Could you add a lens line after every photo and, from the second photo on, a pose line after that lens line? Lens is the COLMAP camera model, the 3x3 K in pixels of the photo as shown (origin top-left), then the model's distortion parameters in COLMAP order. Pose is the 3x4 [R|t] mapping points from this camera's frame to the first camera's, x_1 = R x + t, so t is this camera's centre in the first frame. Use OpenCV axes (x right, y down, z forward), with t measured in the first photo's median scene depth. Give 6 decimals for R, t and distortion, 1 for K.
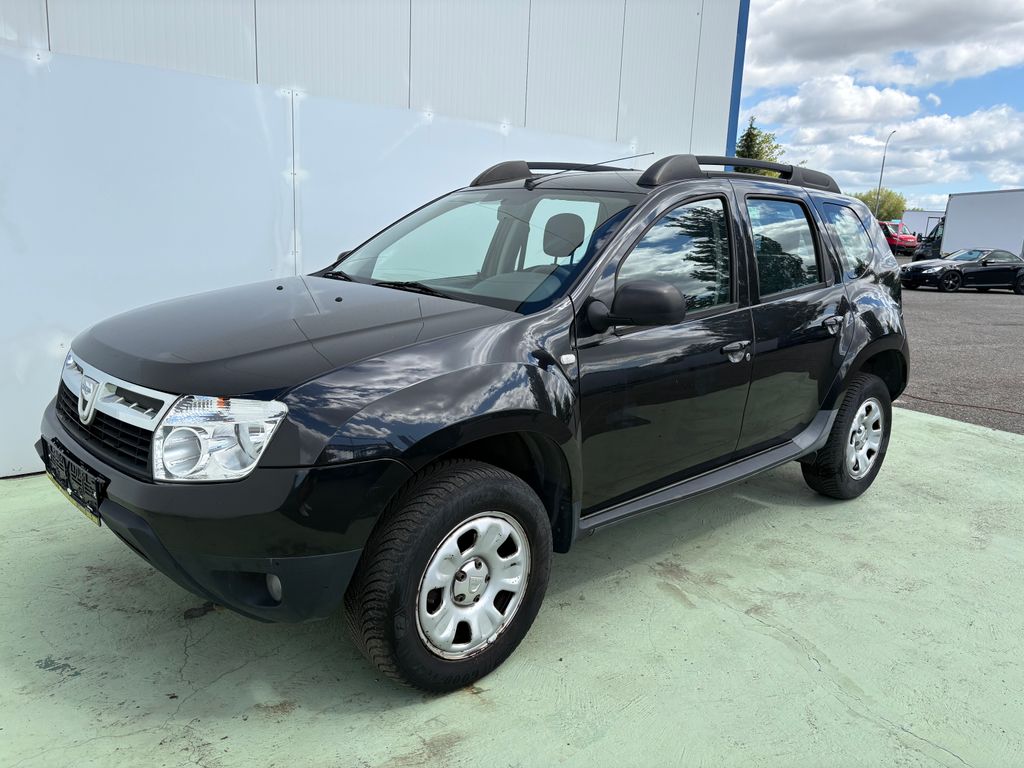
lens RADIAL K [[775.9, 0, 511.9], [0, 775.9, 383.4], [0, 0, 1]] dist [0.004958, -0.026040]
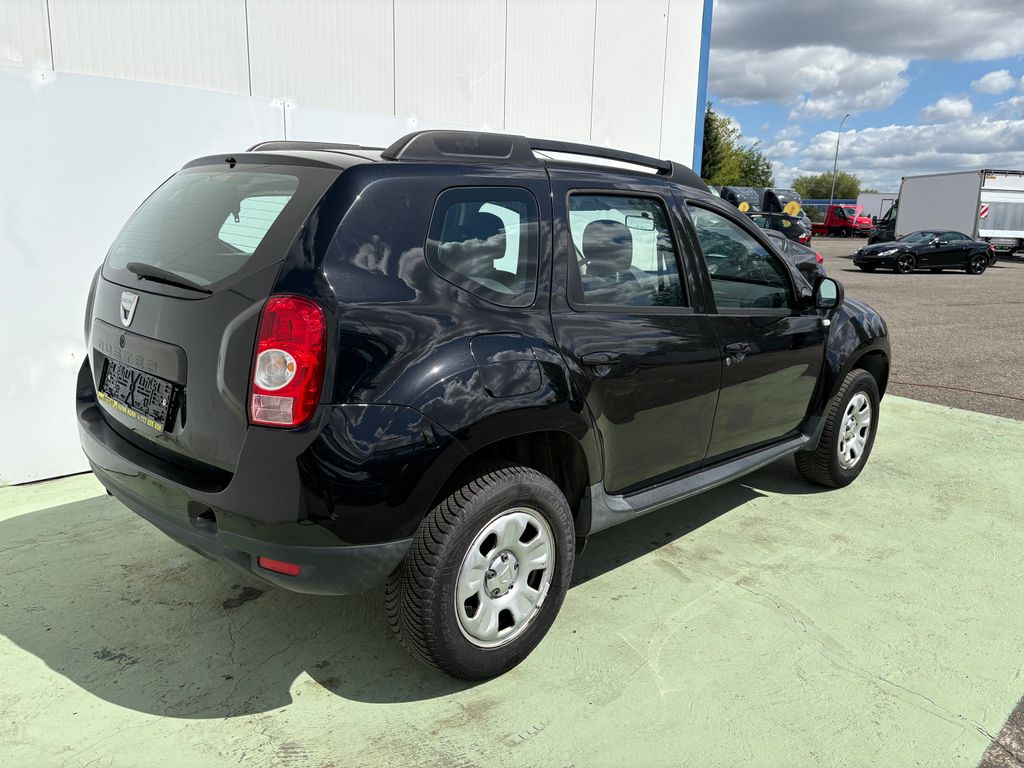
lens RADIAL K [[775.9, 0, 506.9], [0, 775.9, 386.0], [0, 0, 1]] dist [0.004958, -0.026040]
pose [[0.998819, -0.028317, 0.039490, -0.055603], [0.027572, 0.999434, 0.019293, -0.014755], [-0.040013, -0.018181, 0.999034, -0.079289]]
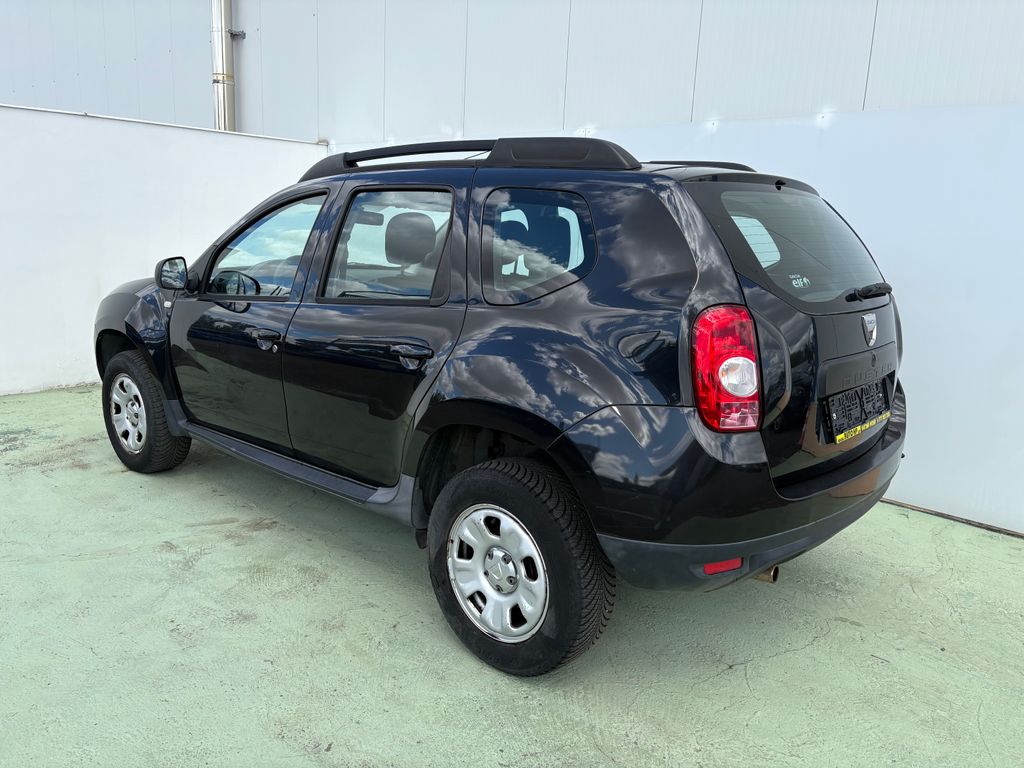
lens RADIAL K [[775.9, 0, 510.1], [0, 775.9, 386.7], [0, 0, 1]] dist [0.004958, -0.026040]
pose [[0.093367, 0.167552, -0.981432, 1.329661], [-0.237231, 0.961091, 0.141511, -0.200072], [0.966956, 0.219614, 0.129482, 1.178656]]
